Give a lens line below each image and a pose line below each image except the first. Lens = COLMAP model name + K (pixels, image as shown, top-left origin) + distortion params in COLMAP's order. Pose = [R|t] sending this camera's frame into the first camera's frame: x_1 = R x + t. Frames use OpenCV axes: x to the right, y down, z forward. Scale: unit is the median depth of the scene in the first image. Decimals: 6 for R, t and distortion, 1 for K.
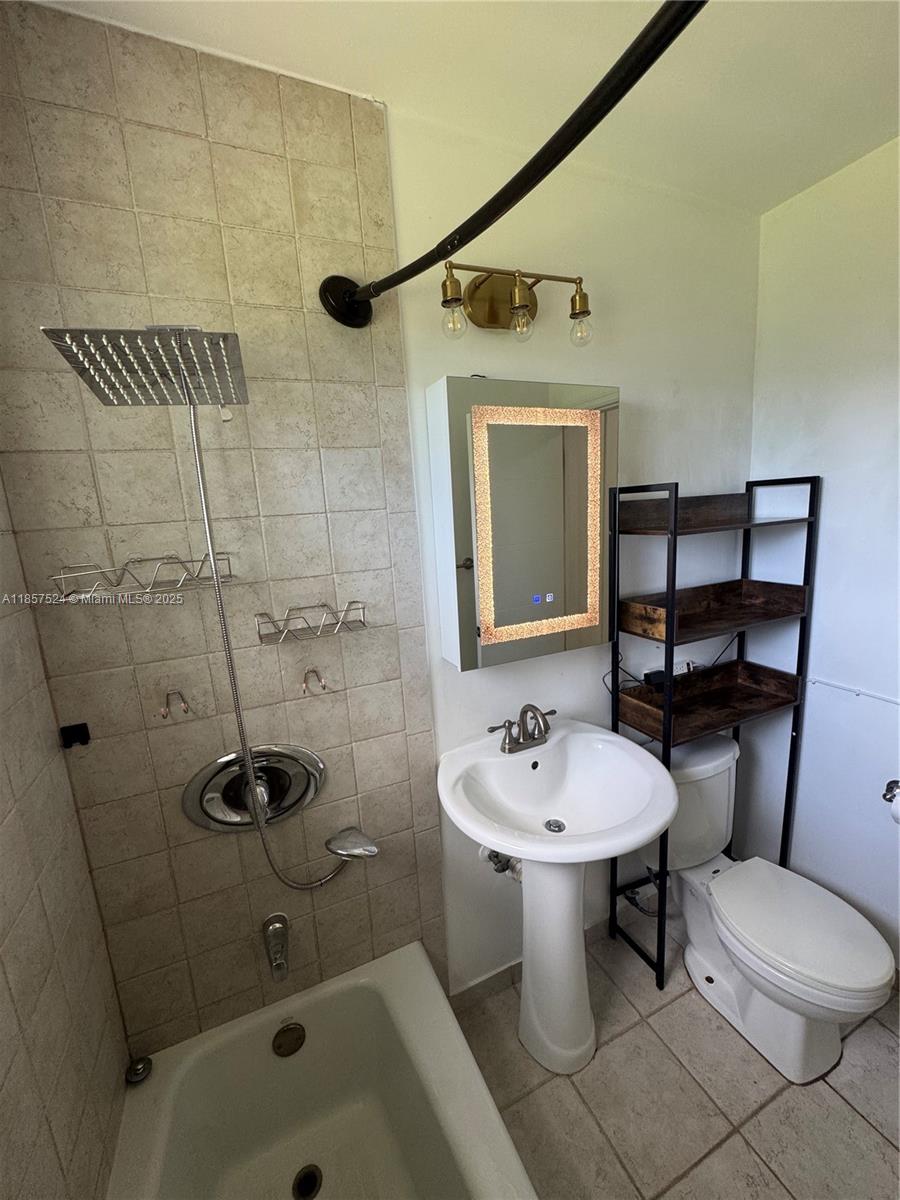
lens RADIAL K [[481.8, 0, 448.5], [0, 481.8, 599.4], [0, 0, 1]] dist [-0.005904, 0.000083]
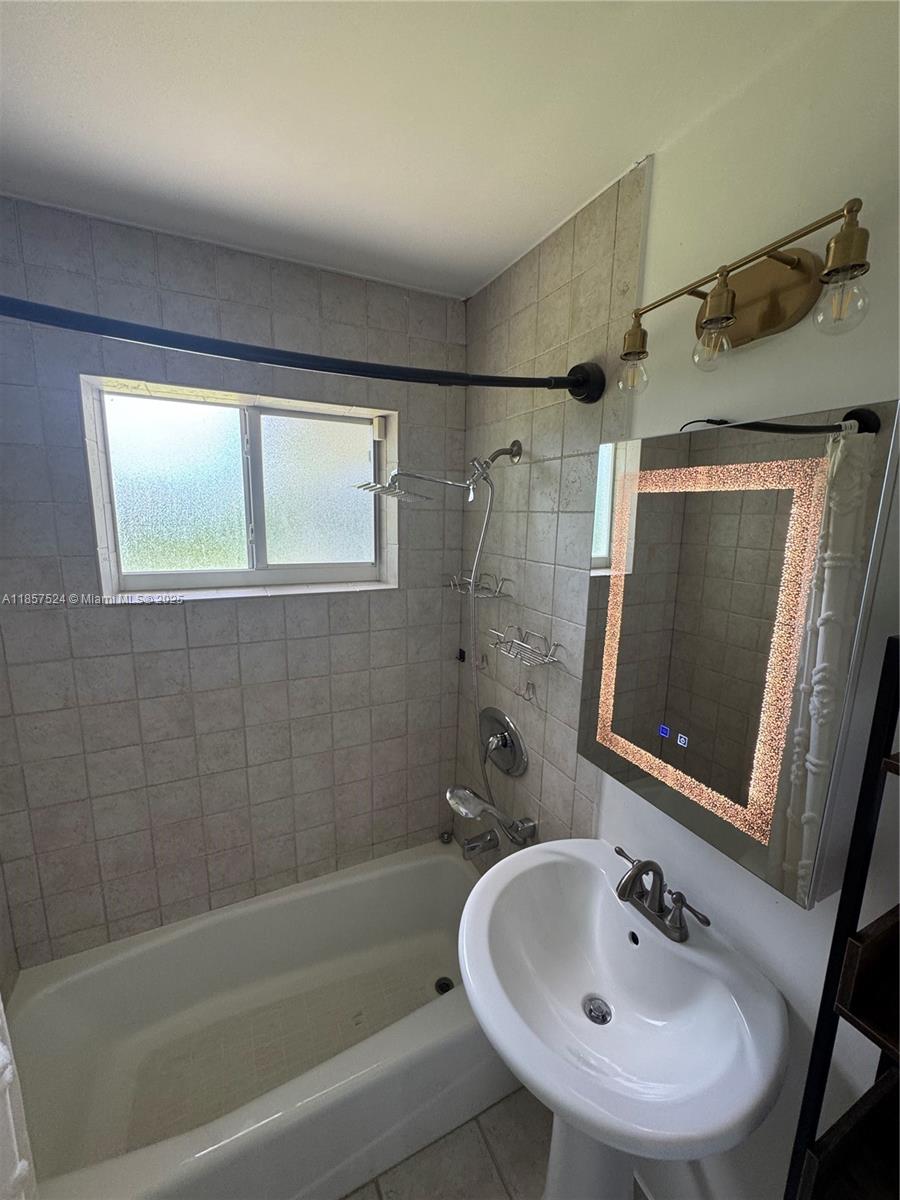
lens RADIAL K [[481.8, 0, 448.2], [0, 481.8, 599.7], [0, 0, 1]] dist [-0.005904, 0.000083]
pose [[0.026055, 0.237008, -0.971158, 0.886963], [-0.207320, 0.951648, 0.226684, -0.302599], [0.977926, 0.195434, 0.073931, 0.645981]]
